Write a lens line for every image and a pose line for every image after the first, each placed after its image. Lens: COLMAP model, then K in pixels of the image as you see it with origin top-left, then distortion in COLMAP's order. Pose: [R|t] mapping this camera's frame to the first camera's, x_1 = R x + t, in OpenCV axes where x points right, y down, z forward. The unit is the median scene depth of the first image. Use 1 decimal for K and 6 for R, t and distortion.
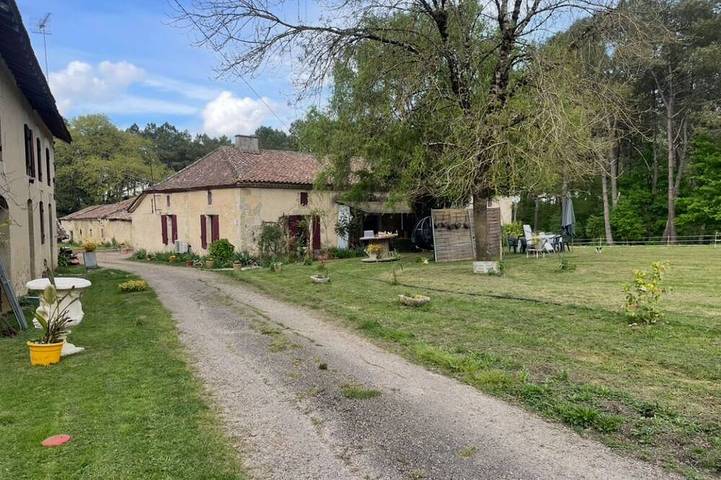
lens RADIAL K [[546.2, 0, 360.5], [0, 546.2, 240.0], [0, 0, 1]] dist [0.000002, 0.000157]
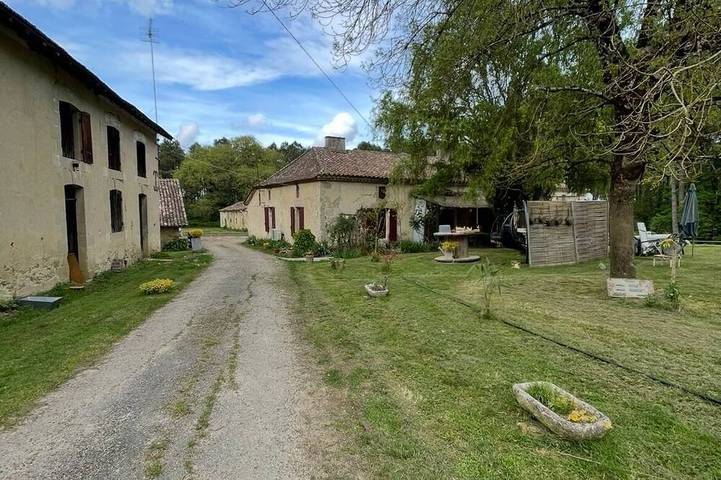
lens RADIAL K [[391.4, 0, 360.5], [0, 391.4, 240.0], [0, 0, 1]] dist [-0.001766, -0.000549]
pose [[0.980890, 0.029126, -0.192370, 0.003247], [-0.023706, 0.999256, 0.030416, -0.007146], [0.193113, -0.025275, 0.980851, 0.268012]]
